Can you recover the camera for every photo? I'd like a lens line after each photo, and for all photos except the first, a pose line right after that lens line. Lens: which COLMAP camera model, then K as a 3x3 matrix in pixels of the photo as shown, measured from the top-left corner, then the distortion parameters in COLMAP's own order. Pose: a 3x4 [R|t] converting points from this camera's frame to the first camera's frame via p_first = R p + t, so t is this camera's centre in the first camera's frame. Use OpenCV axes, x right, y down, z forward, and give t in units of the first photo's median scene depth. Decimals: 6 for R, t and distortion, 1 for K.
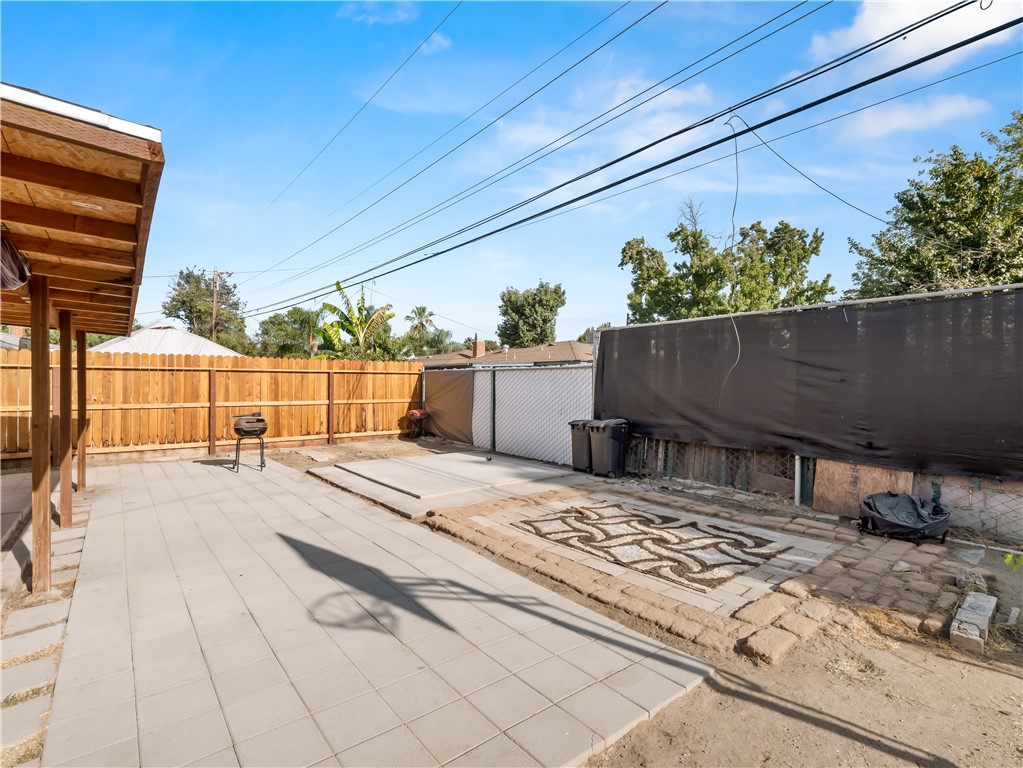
lens RADIAL K [[515.1, 0, 511.5], [0, 515.1, 384.0], [0, 0, 1]] dist [-0.000264, -0.000768]
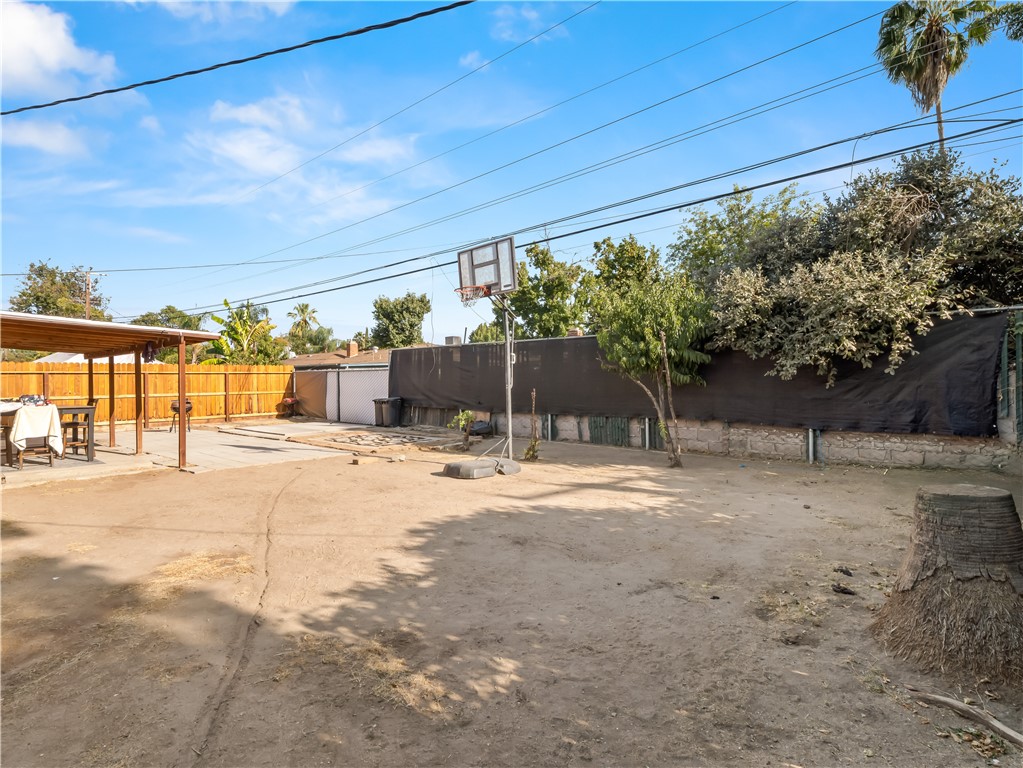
lens RADIAL K [[522.7, 0, 511.5], [0, 522.7, 384.0], [0, 0, 1]] dist [-0.003435, -0.002161]
pose [[0.980408, -0.014043, 0.196477, 0.056092], [0.012239, 0.999871, 0.010395, 0.000835], [-0.196598, -0.007787, 0.980453, -0.225938]]
